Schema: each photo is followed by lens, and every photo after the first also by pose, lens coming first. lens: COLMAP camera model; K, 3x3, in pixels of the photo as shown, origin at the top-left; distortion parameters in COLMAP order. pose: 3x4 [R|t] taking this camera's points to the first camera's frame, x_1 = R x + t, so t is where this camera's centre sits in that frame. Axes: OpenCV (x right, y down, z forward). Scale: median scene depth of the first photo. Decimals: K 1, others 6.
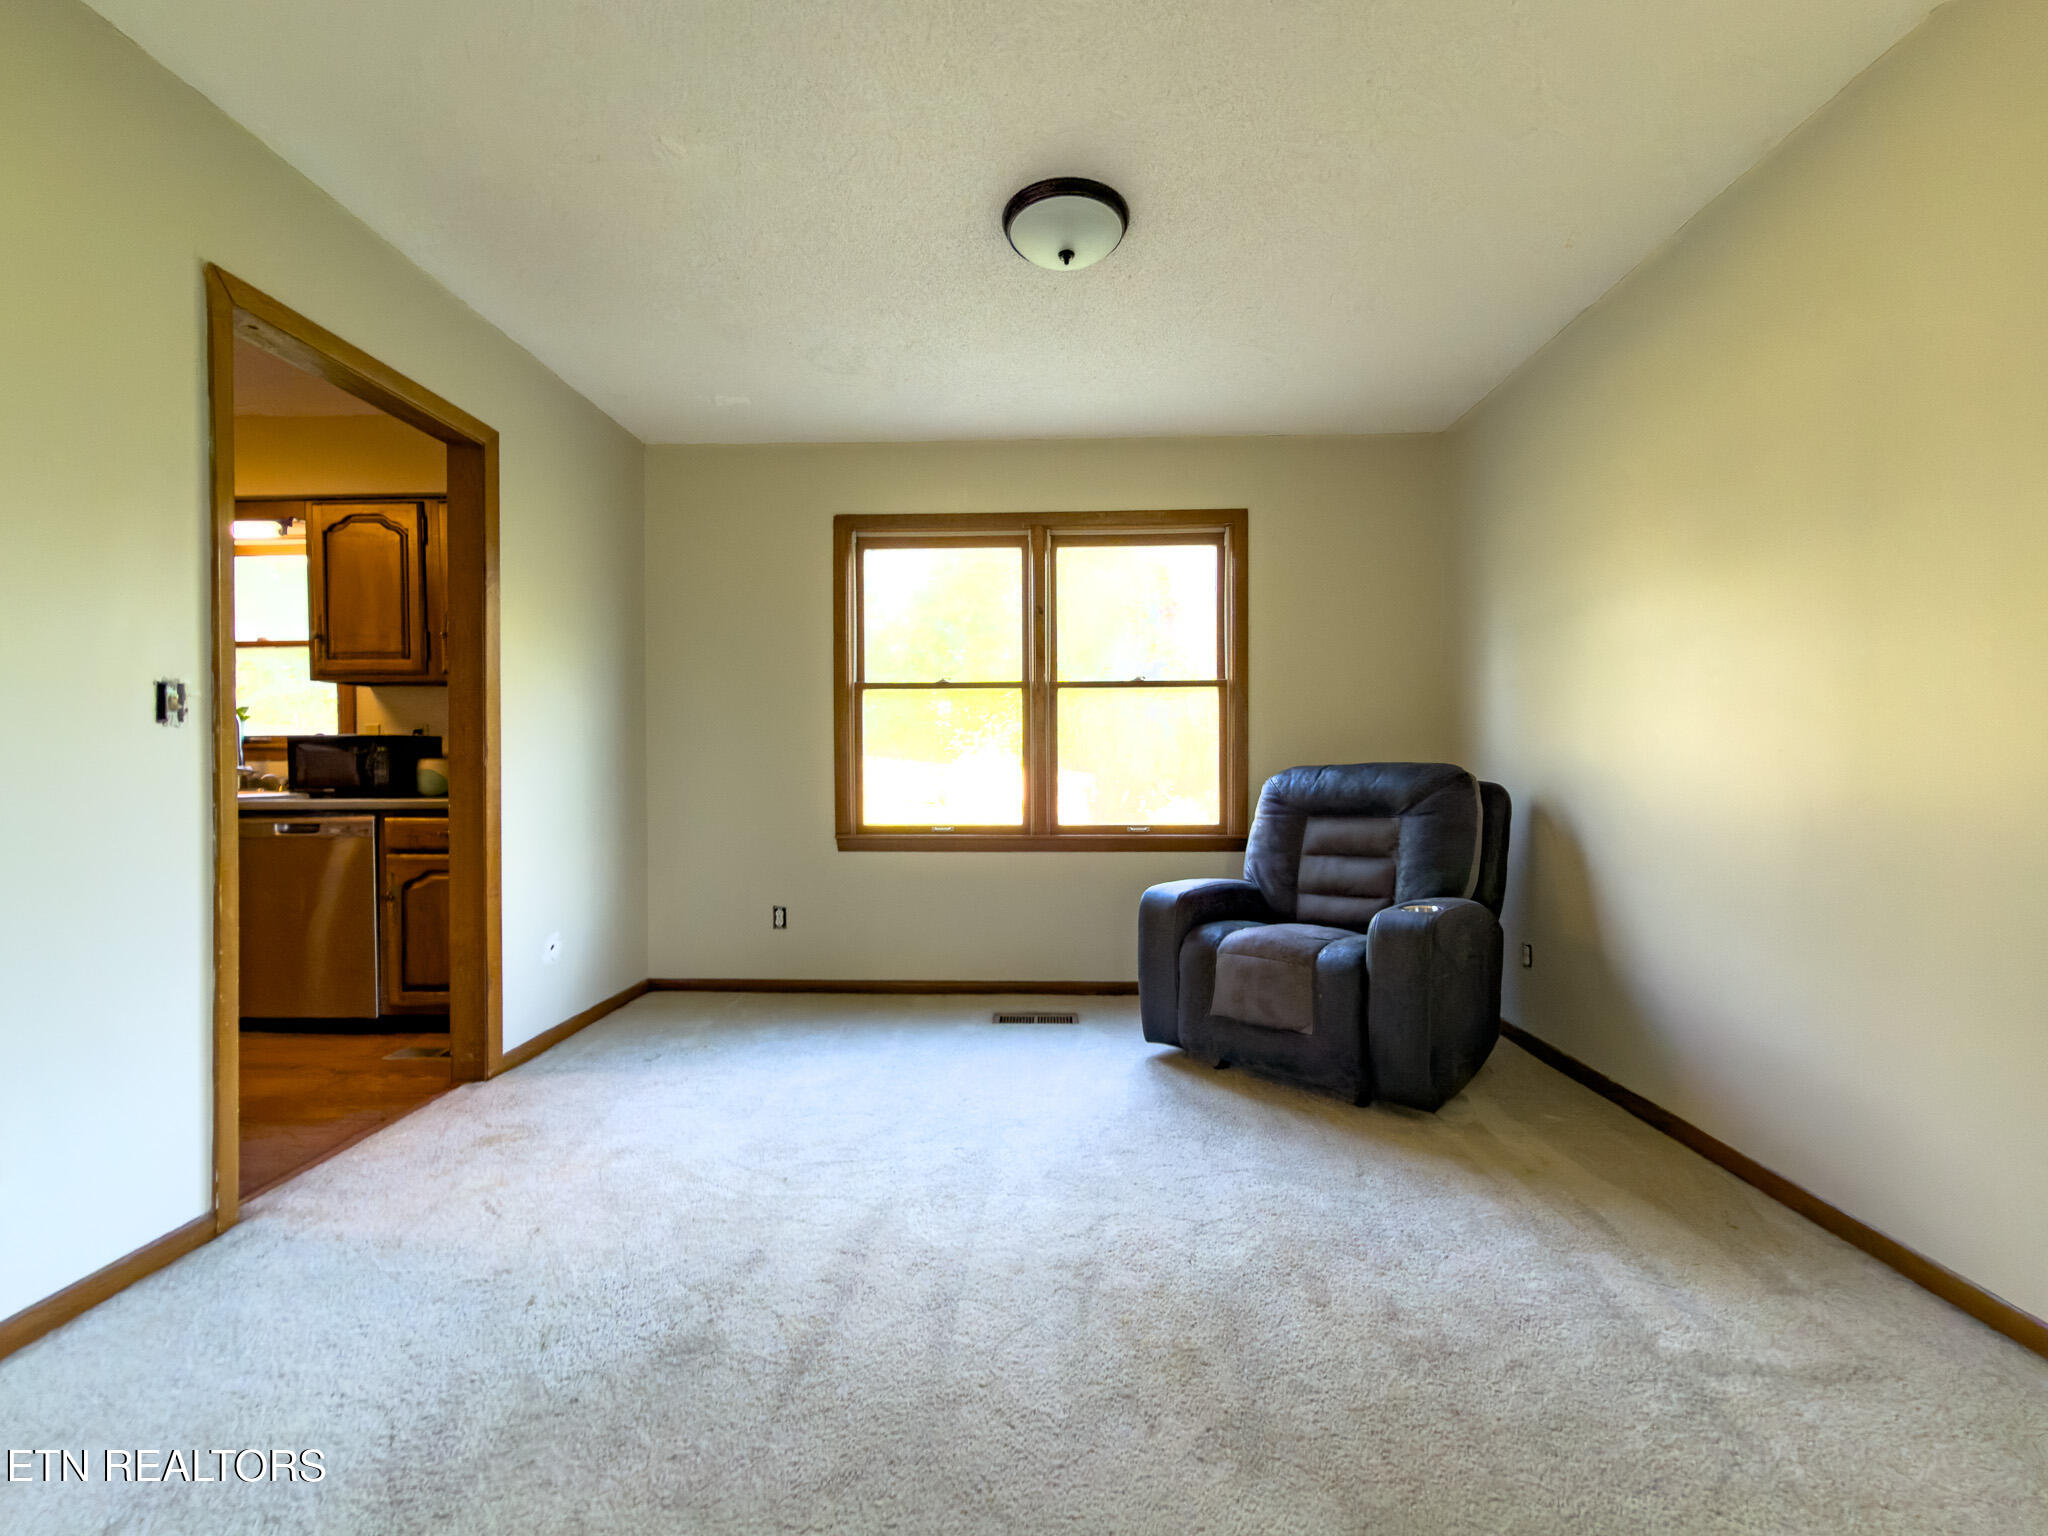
lens RADIAL K [[828.0, 0, 1028.5], [0, 828.0, 780.3], [0, 0, 1]] dist [-0.005081, -0.000434]
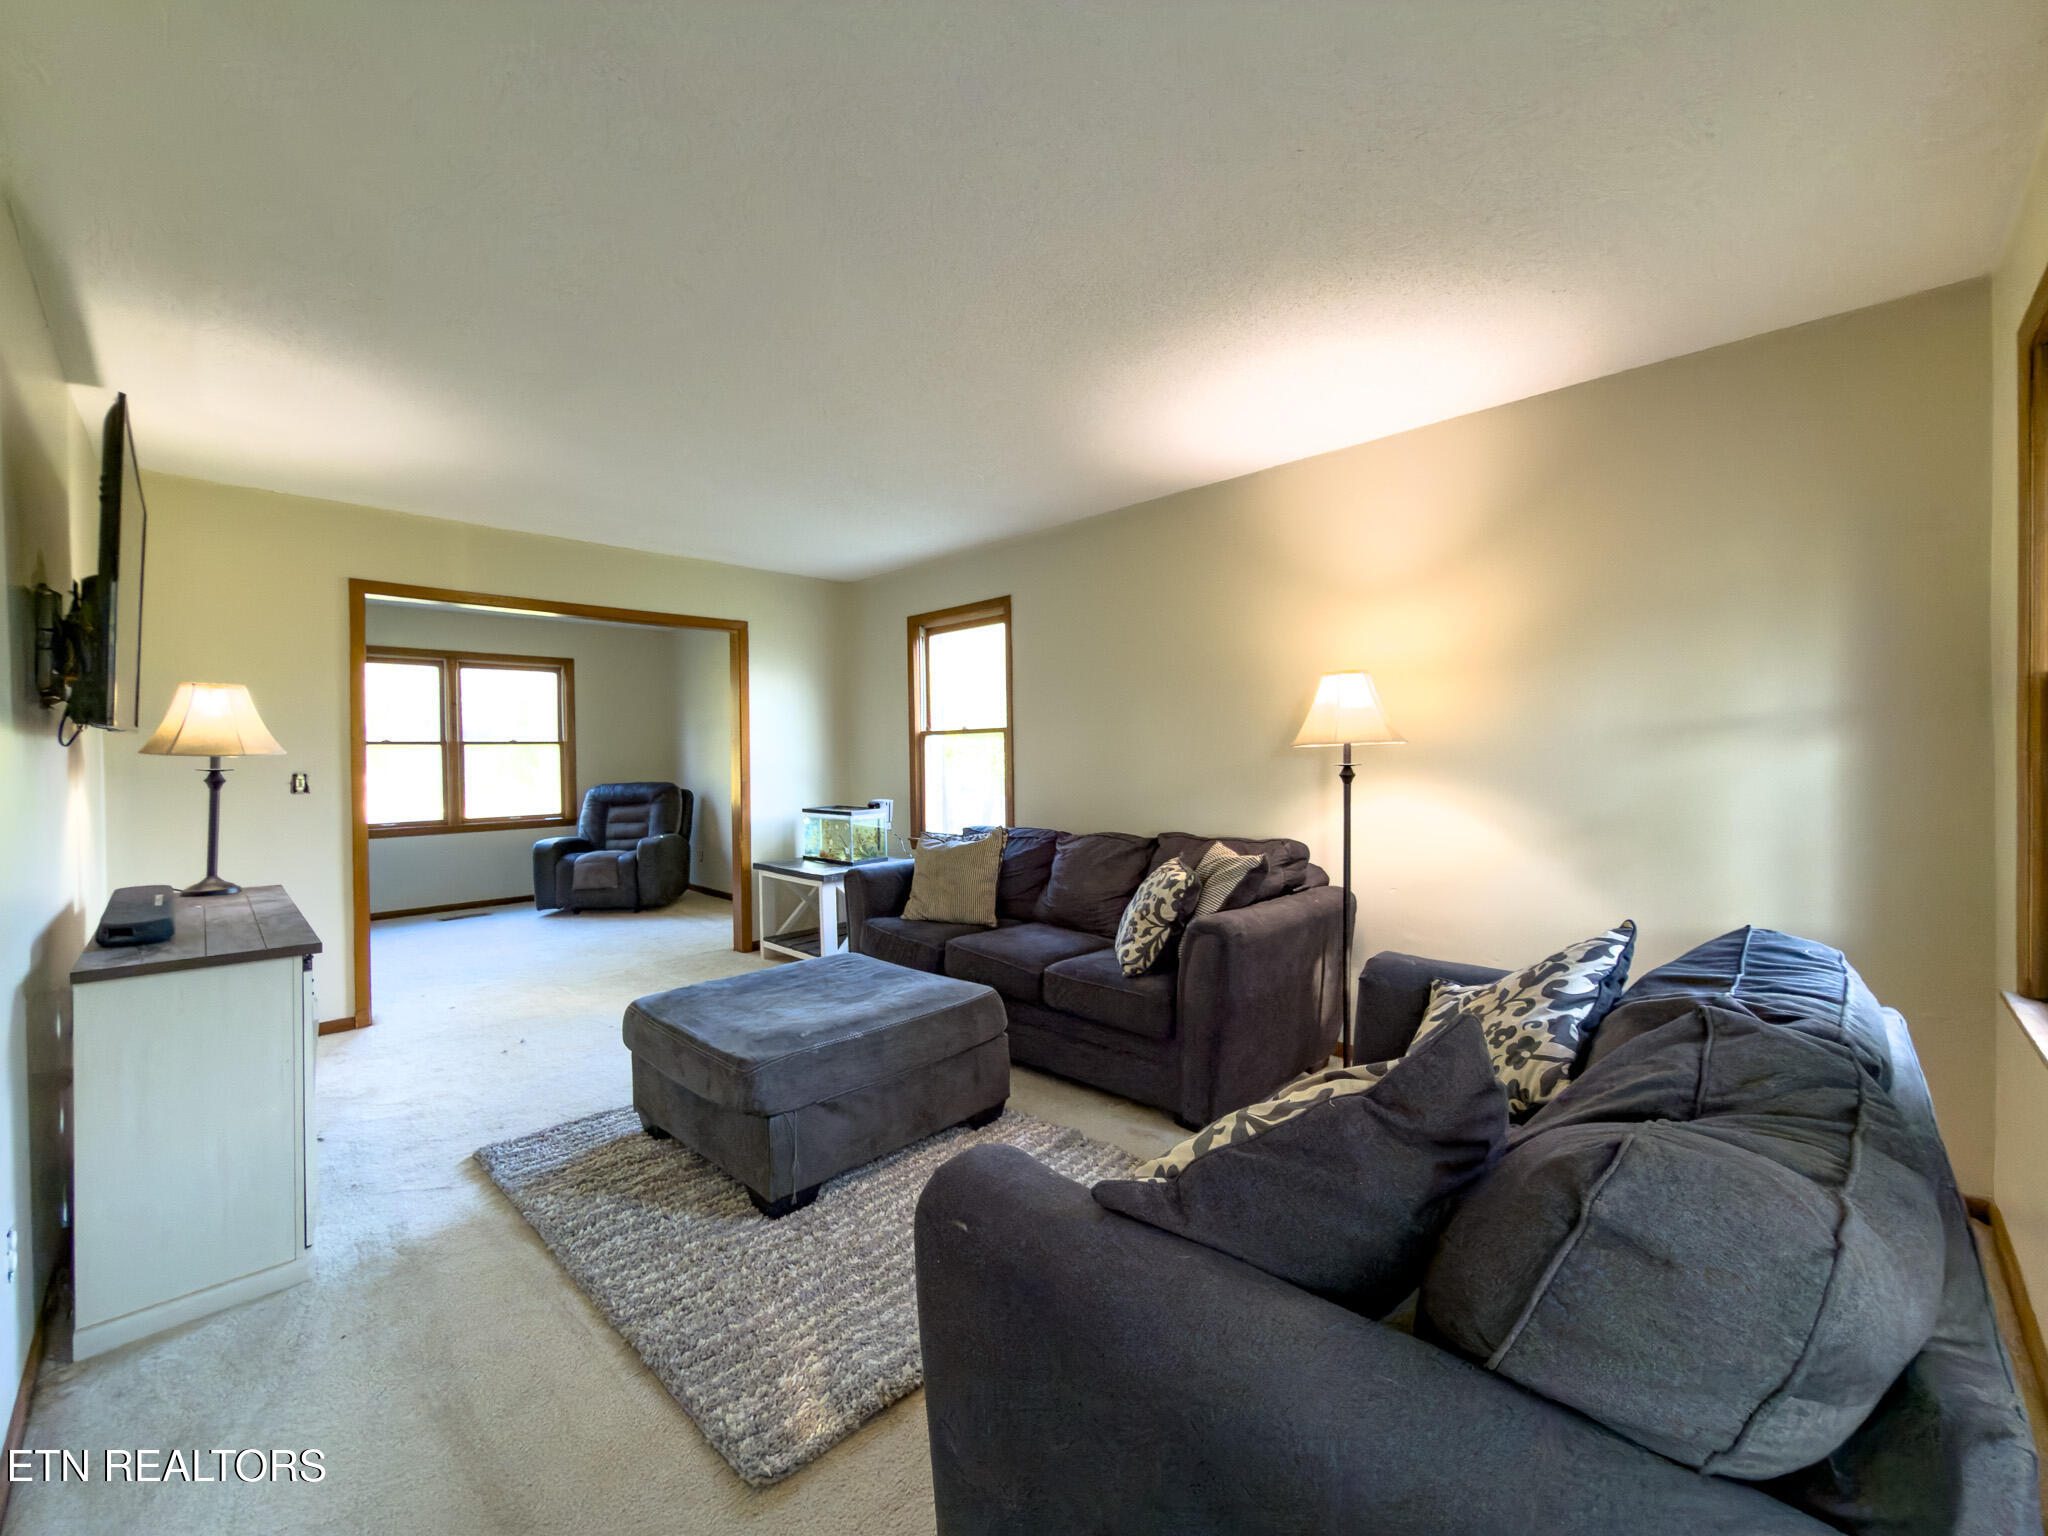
lens RADIAL K [[828.0, 0, 1025.0], [0, 828.0, 759.0], [0, 0, 1]] dist [-0.005081, -0.000434]
pose [[0.676476, -0.012731, 0.736354, -0.525537], [0.019038, 0.999819, -0.000204, -0.060855], [-0.736218, 0.014157, 0.676596, -1.292109]]
